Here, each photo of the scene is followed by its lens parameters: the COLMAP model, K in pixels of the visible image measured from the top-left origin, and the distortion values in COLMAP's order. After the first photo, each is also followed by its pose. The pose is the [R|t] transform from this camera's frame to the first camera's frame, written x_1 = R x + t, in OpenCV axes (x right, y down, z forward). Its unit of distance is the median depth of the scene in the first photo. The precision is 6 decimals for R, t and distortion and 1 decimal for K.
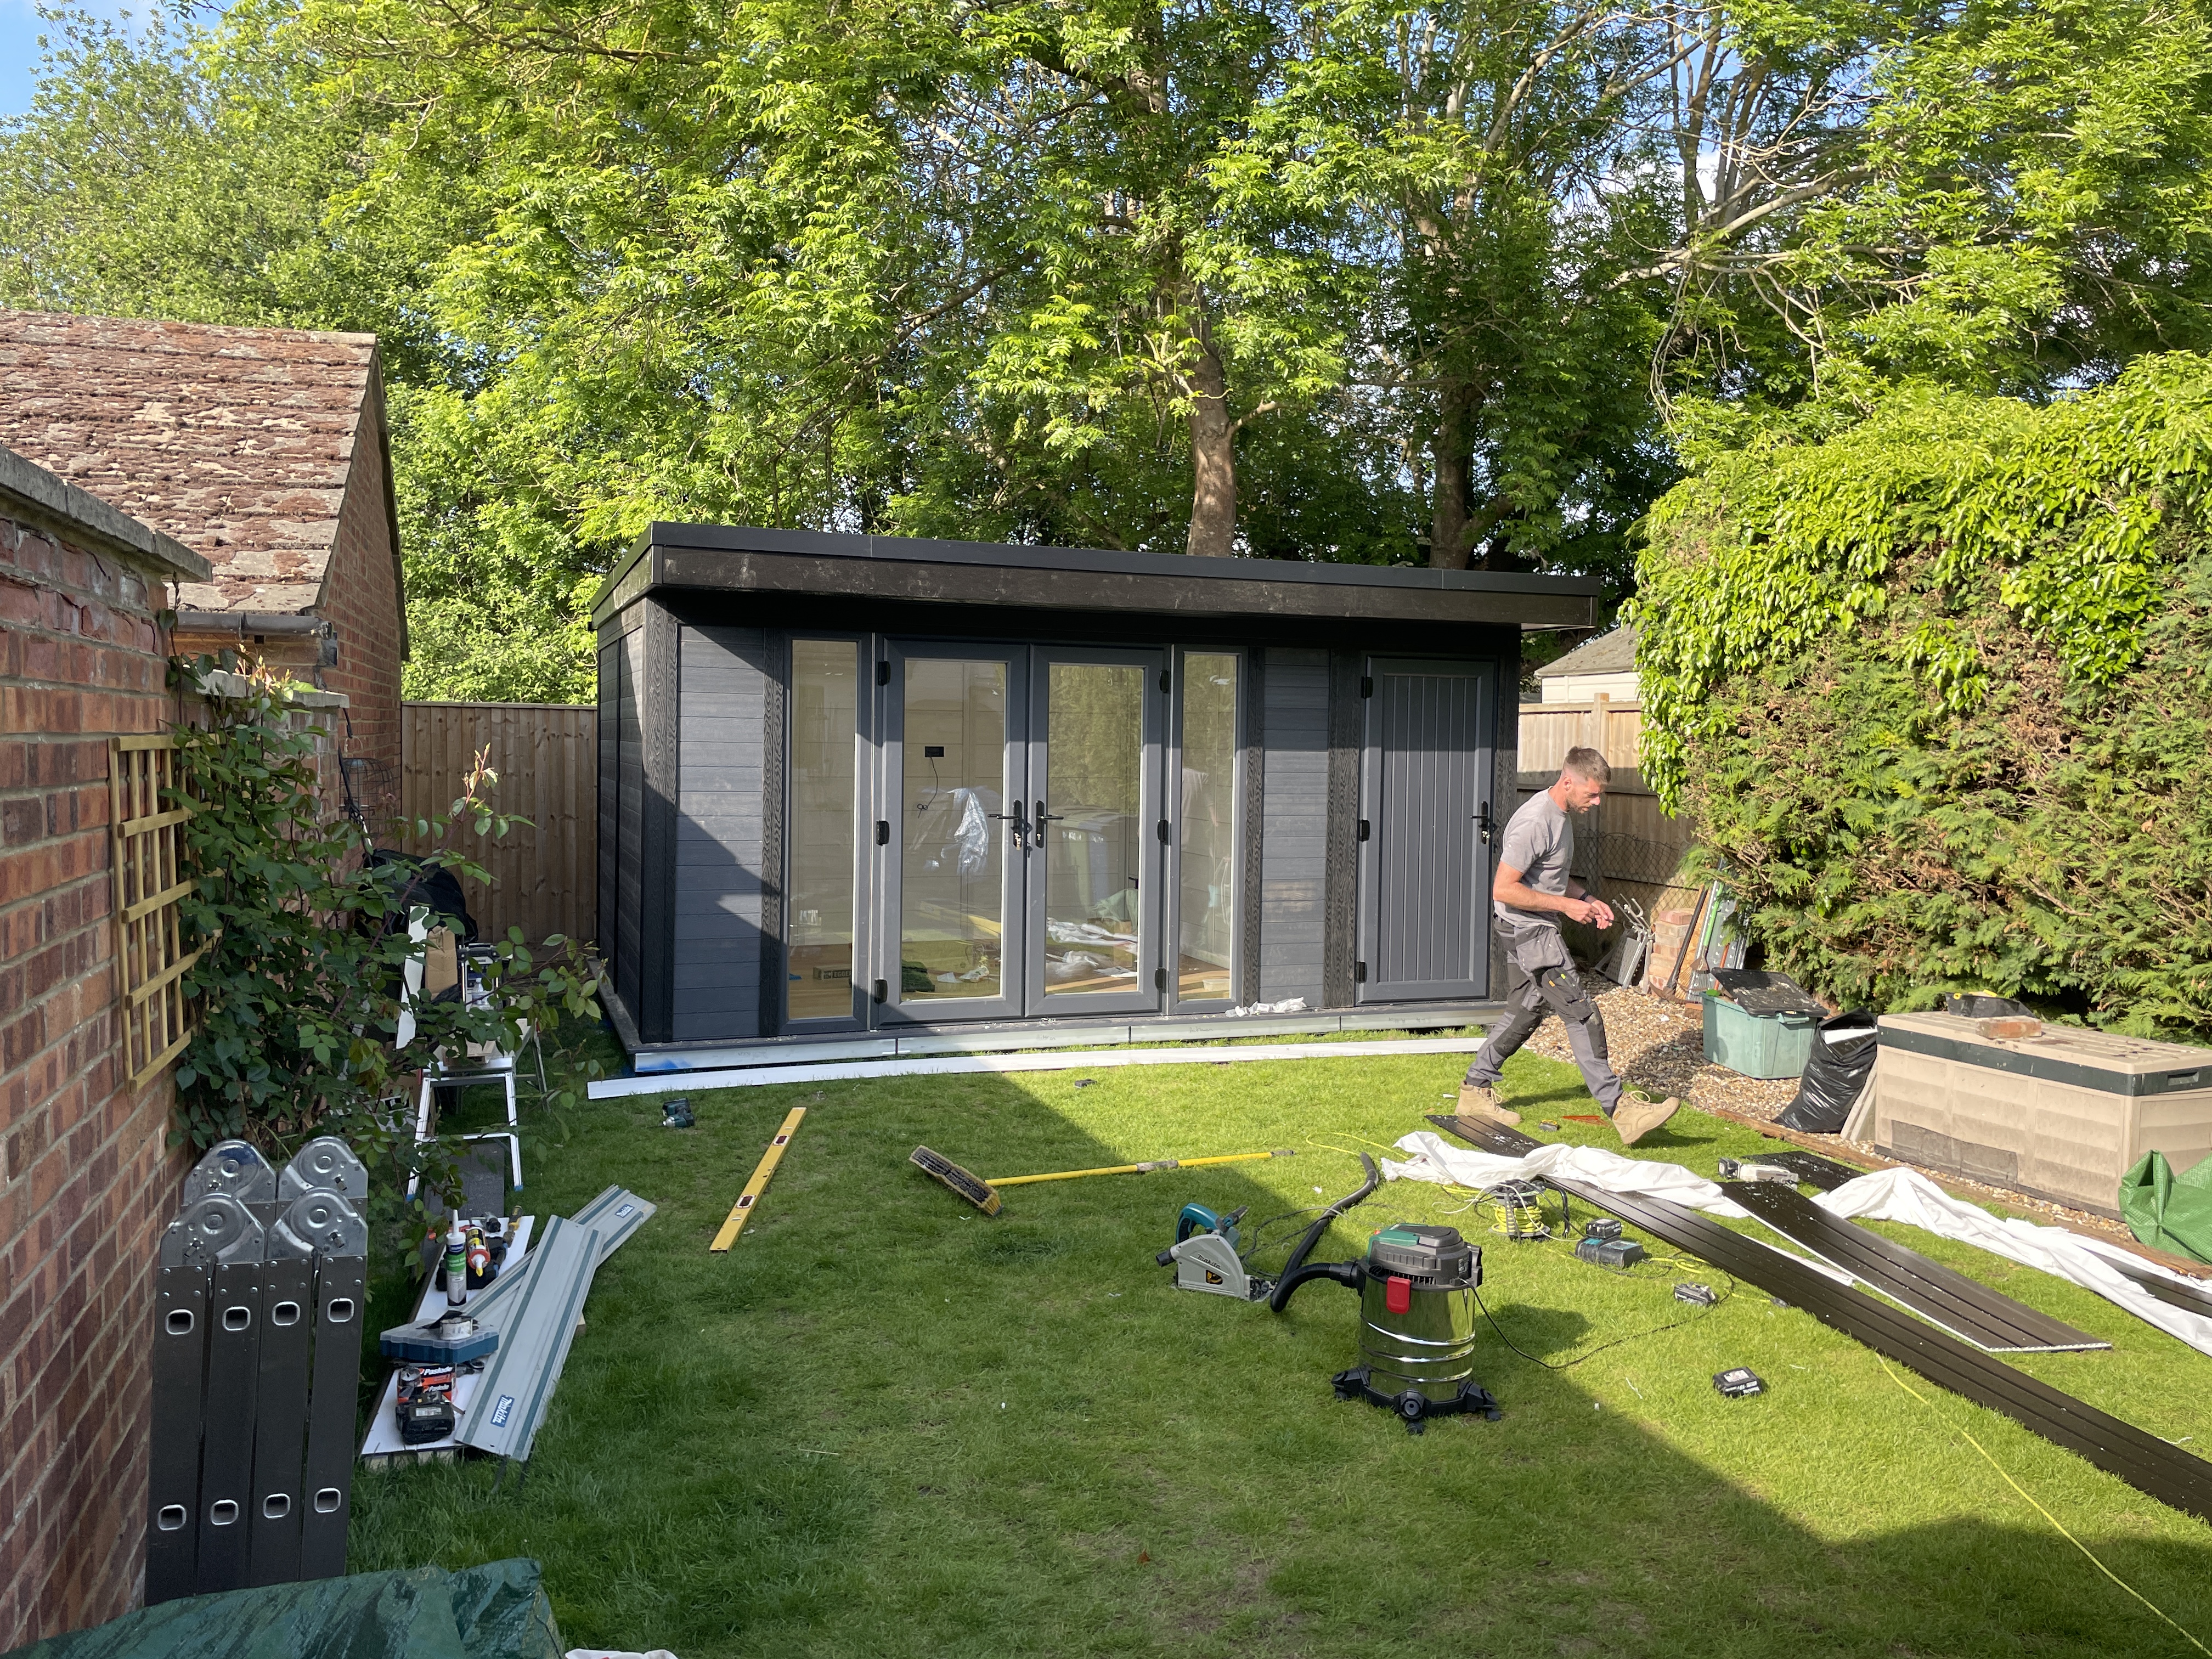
lens RADIAL K [[1666.7, 0, 1111.1], [0, 1666.7, 825.2], [0, 0, 1]] dist [0.068503, -0.090211]
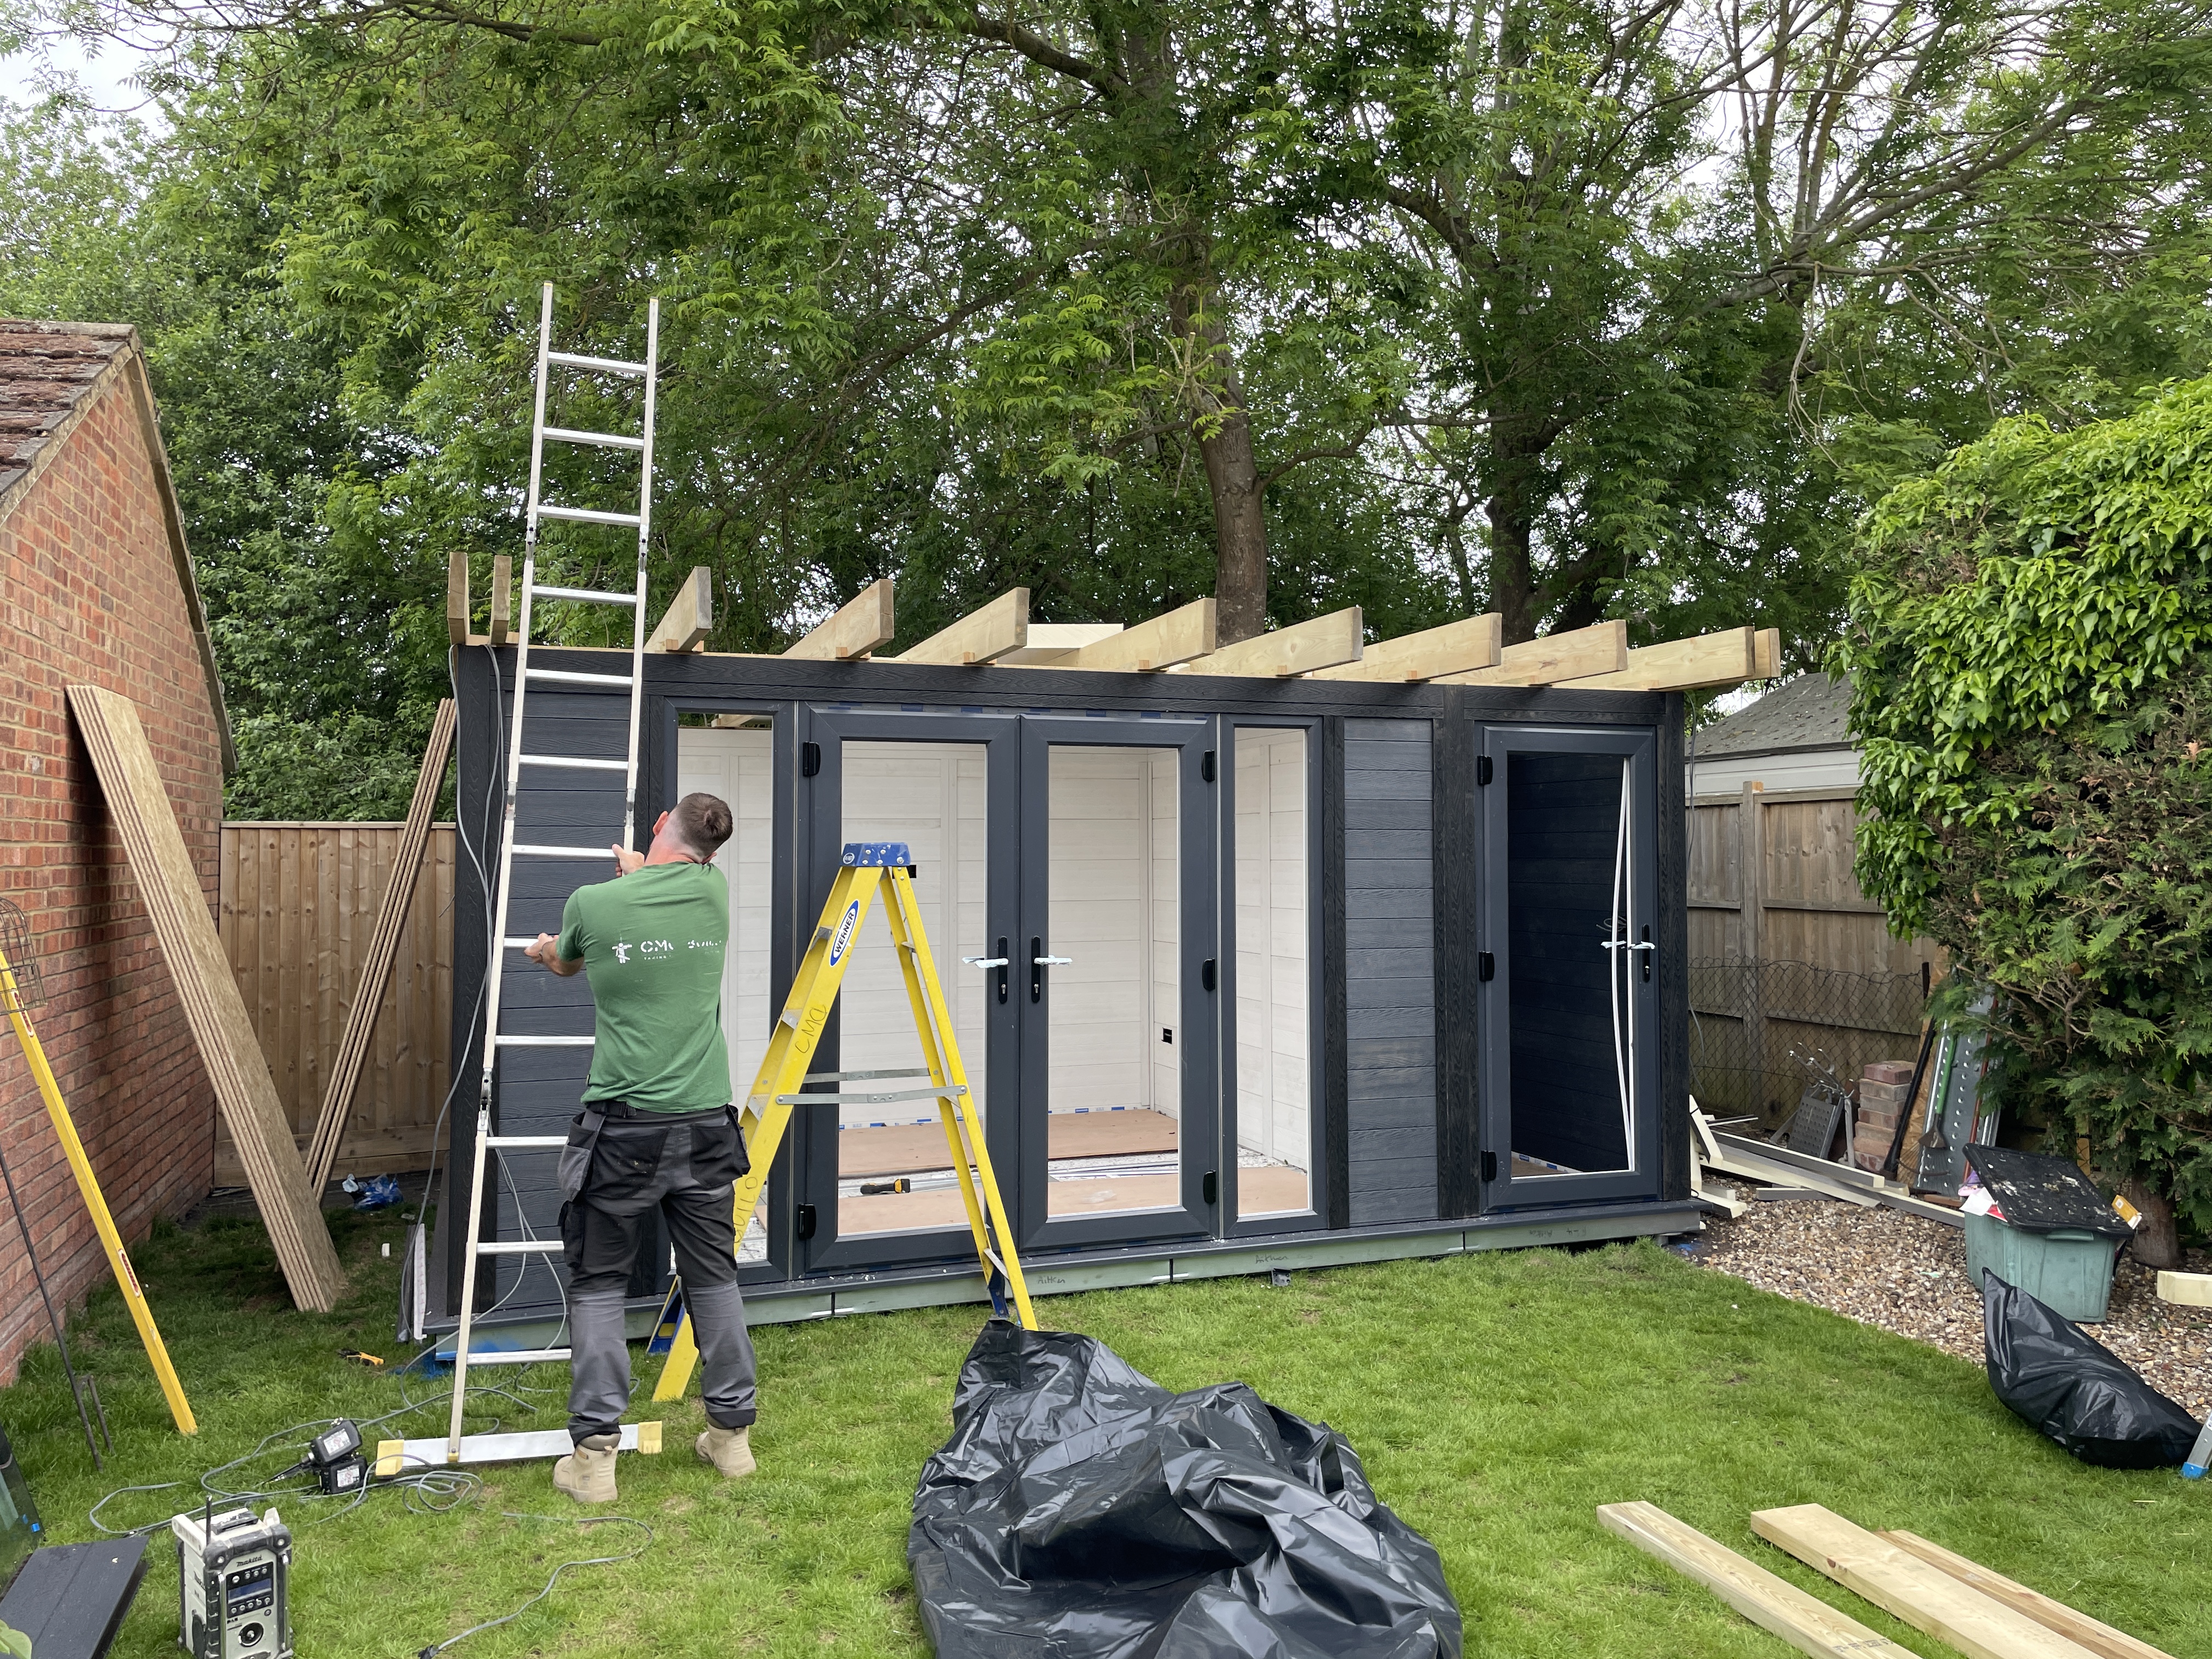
lens RADIAL K [[1666.7, 0, 1111.1], [0, 1666.7, 825.2], [0, 0, 1]] dist [0.068503, -0.090211]
pose [[0.999818, -0.019090, -0.000681, -0.010016], [0.018990, 0.997153, -0.072973, -0.010014], [0.002072, 0.072947, 0.997334, 0.321151]]
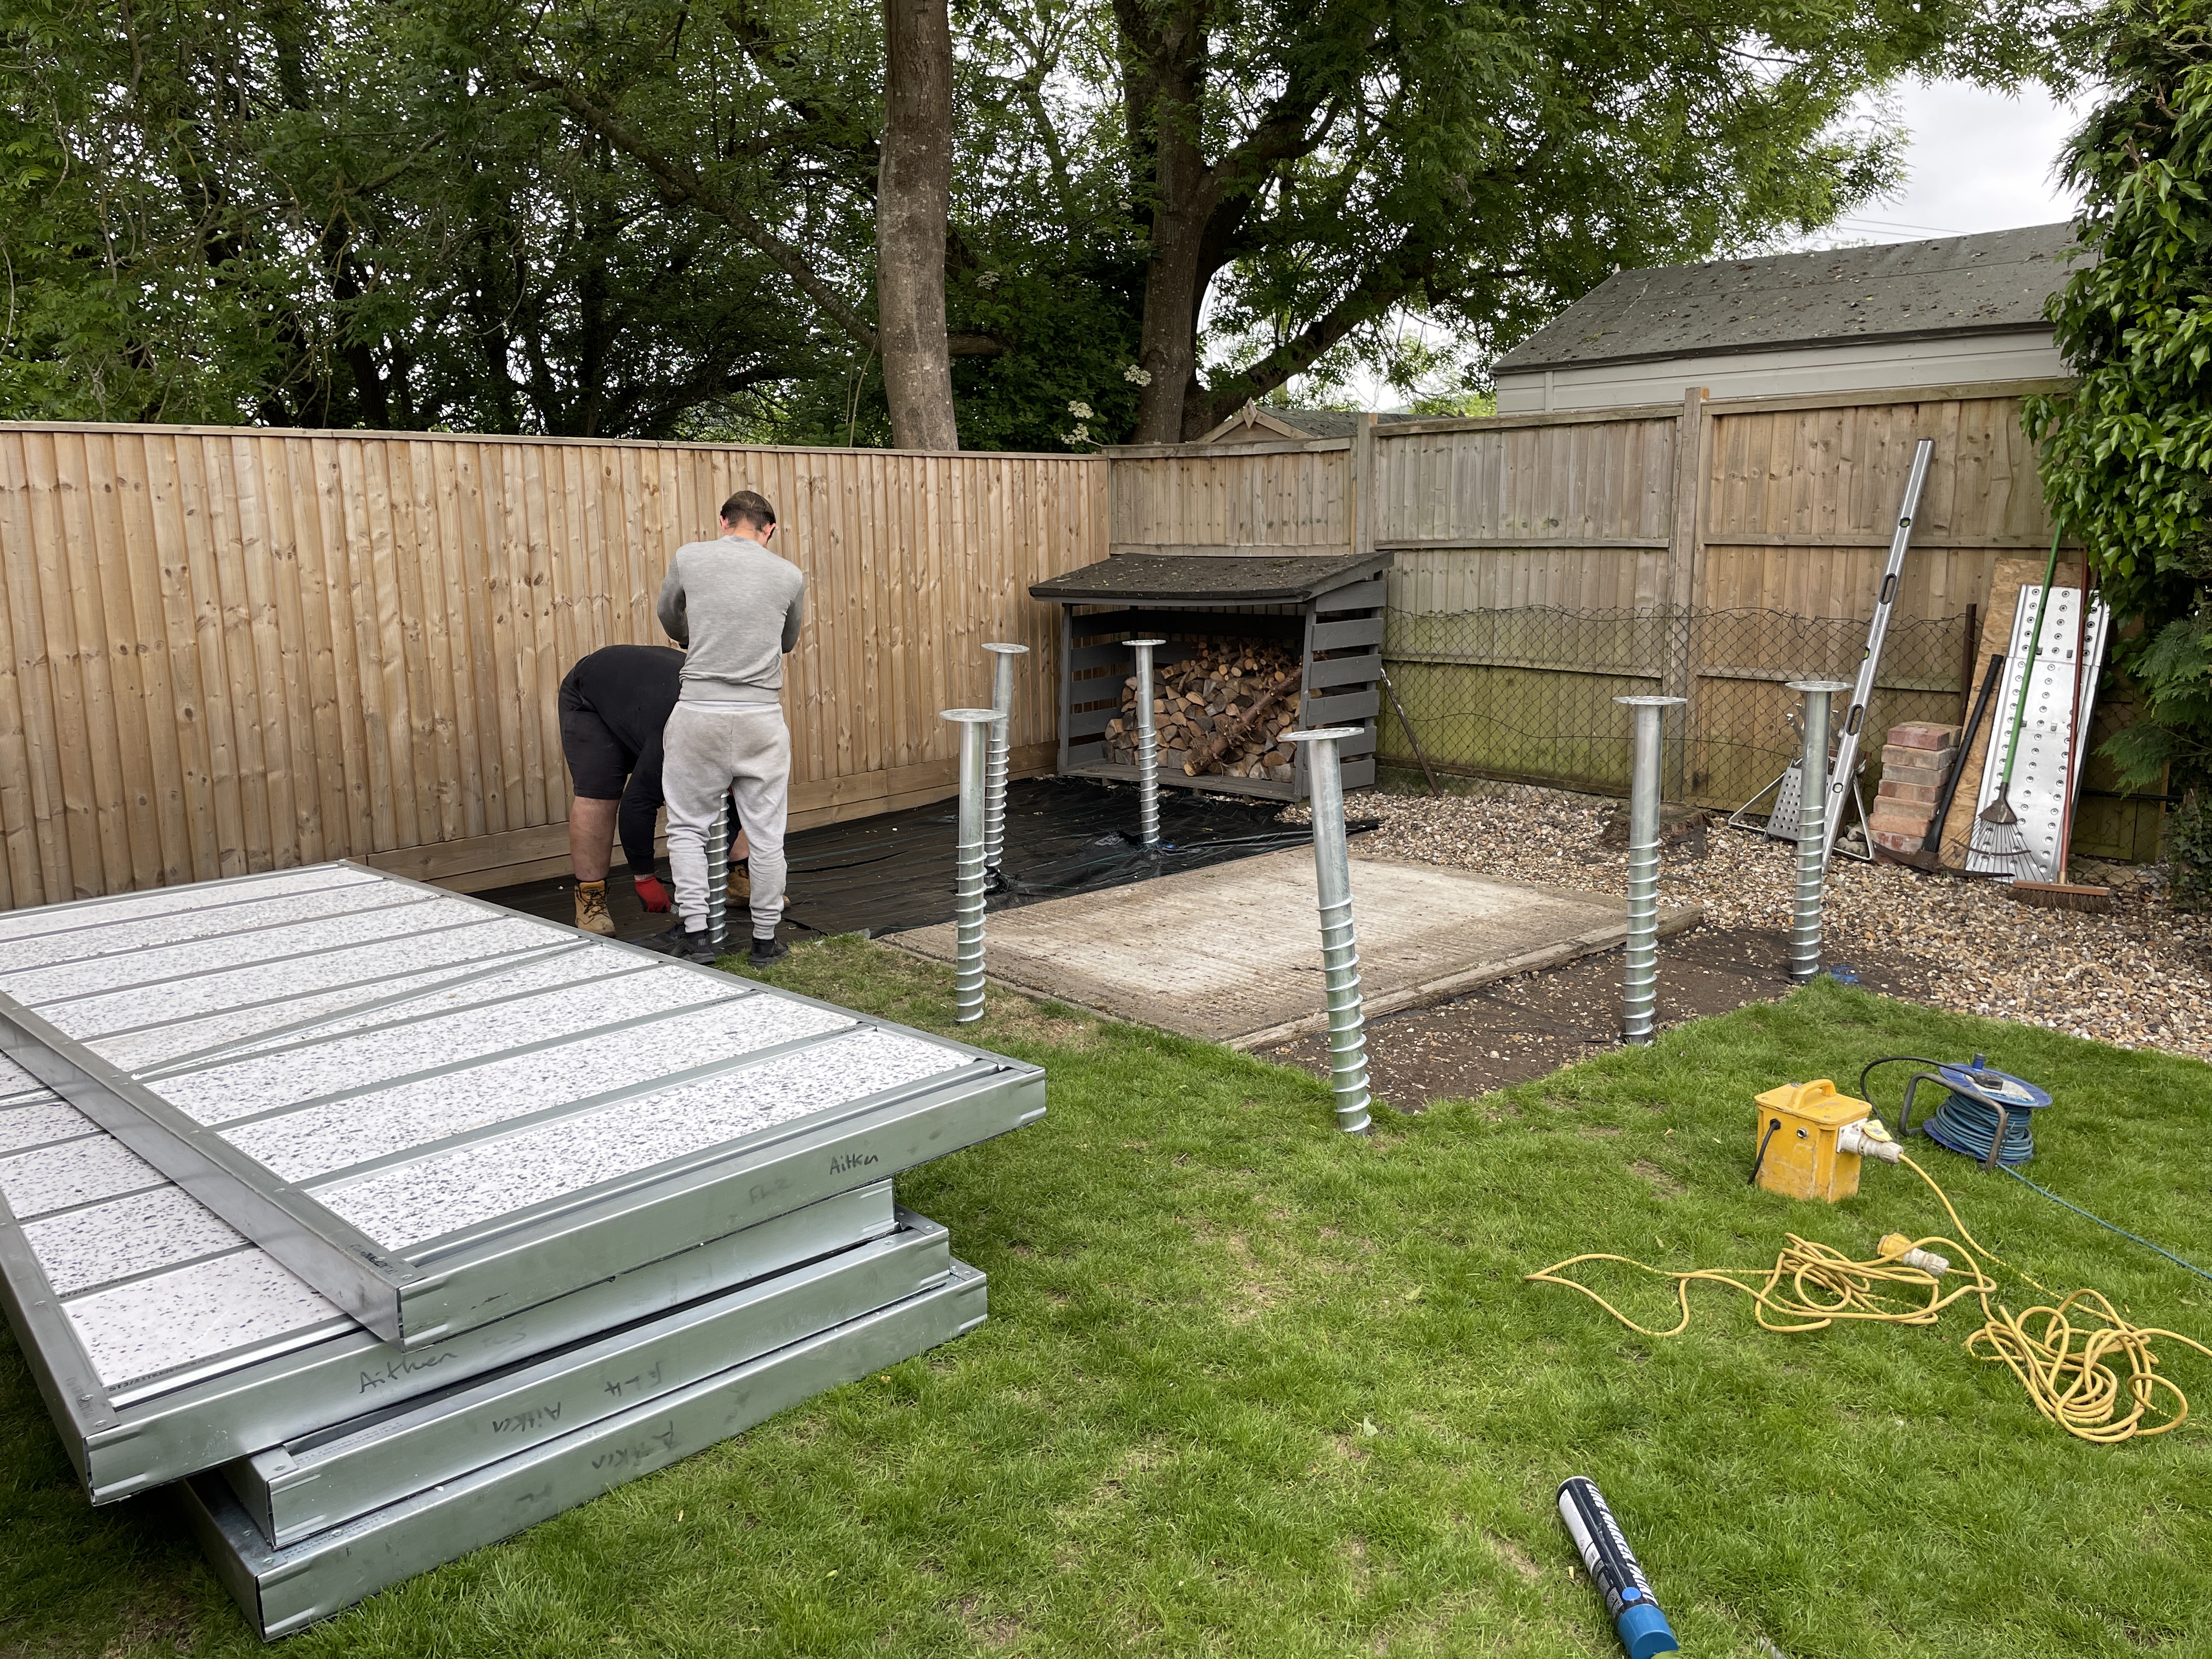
lens RADIAL K [[1660.2, 0, 1106.0], [0, 1660.2, 829.5], [0, 0, 1]] dist [0.087062, -0.117332]
pose [[0.924254, -0.093950, 0.370037, -0.248726], [0.042559, 0.988562, 0.144686, -0.021698], [-0.379398, -0.117978, 0.917681, 0.702320]]
